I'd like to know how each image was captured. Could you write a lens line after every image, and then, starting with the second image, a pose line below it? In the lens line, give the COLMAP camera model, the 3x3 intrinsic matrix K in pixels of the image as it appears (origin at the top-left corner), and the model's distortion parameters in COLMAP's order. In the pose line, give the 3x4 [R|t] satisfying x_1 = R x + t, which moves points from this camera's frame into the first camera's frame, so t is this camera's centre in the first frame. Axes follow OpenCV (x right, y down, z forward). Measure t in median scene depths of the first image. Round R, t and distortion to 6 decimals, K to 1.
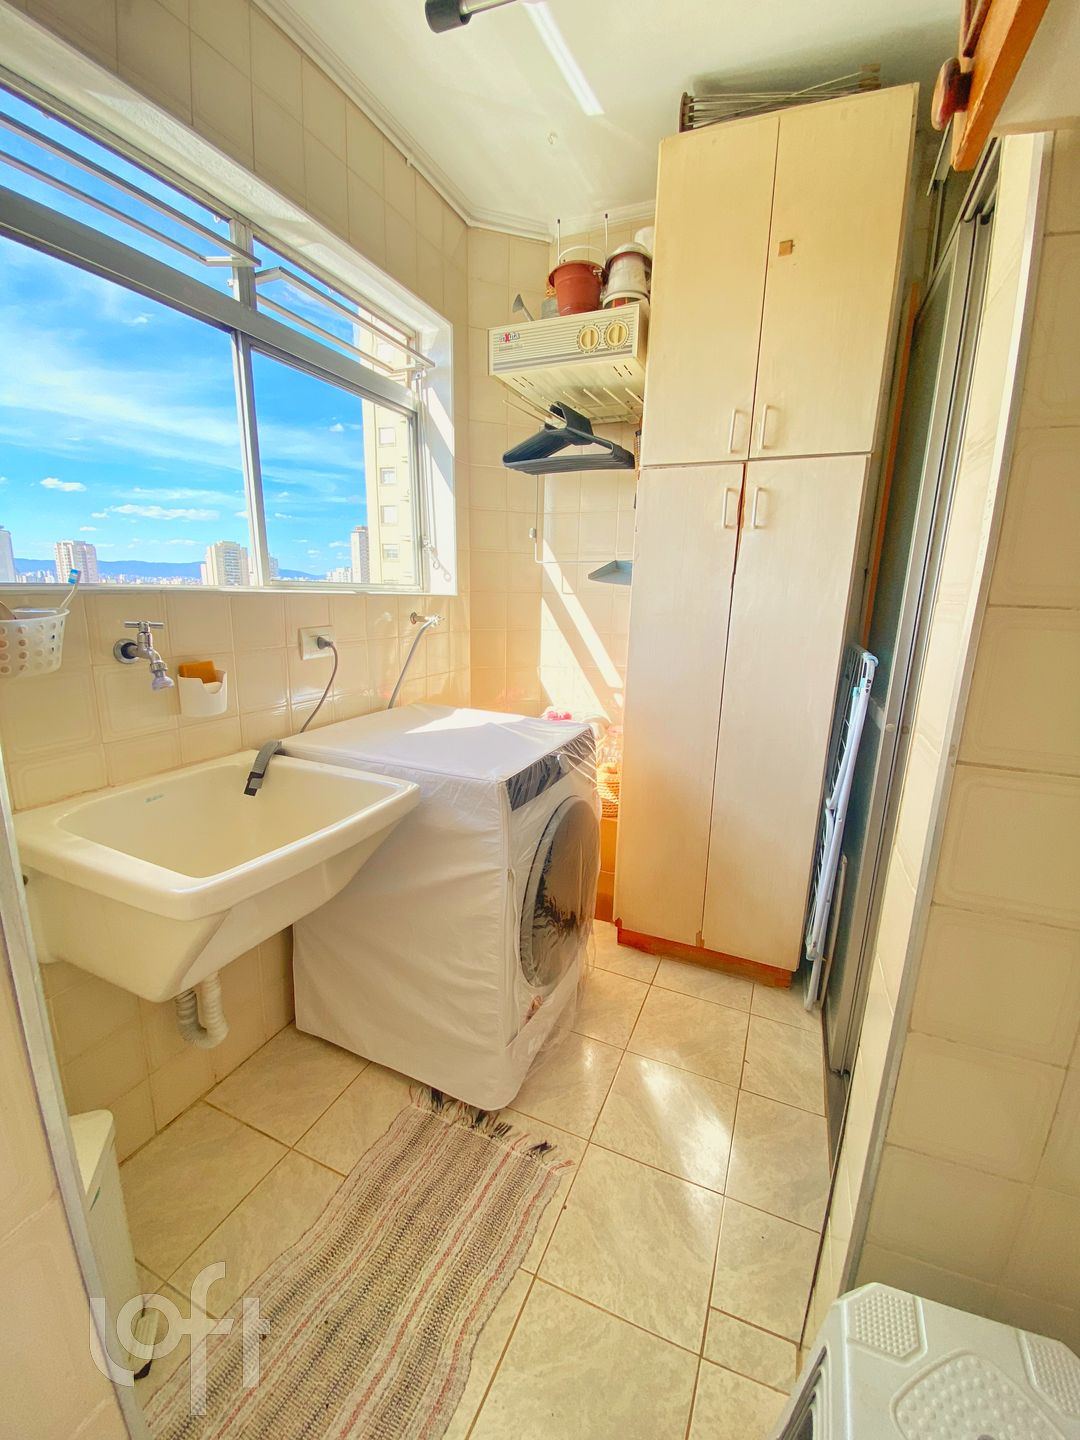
lens RADIAL K [[581.9, 0, 547.3], [0, 581.9, 713.5], [0, 0, 1]] dist [-0.016225, -0.006217]
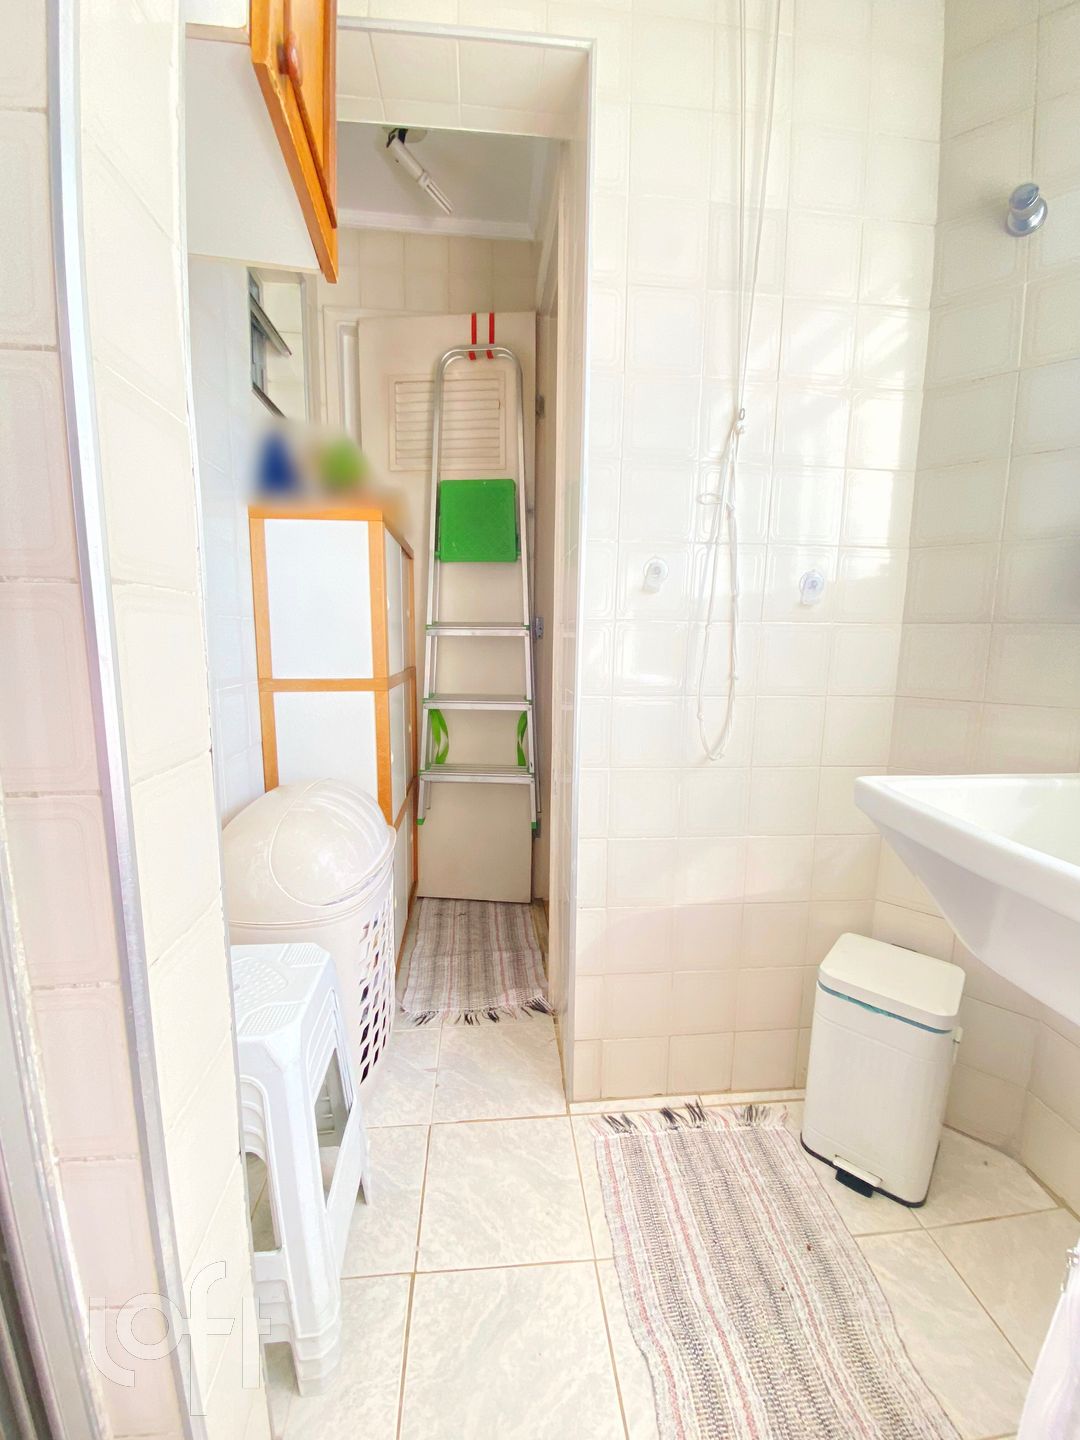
lens RADIAL K [[581.9, 0, 539.9], [0, 581.9, 714.2], [0, 0, 1]] dist [-0.016225, -0.006217]
pose [[-0.872971, 0.038149, -0.486278, 0.350486], [-0.132248, 0.941084, 0.311242, -0.063418], [0.469502, 0.336014, -0.816494, 1.133378]]
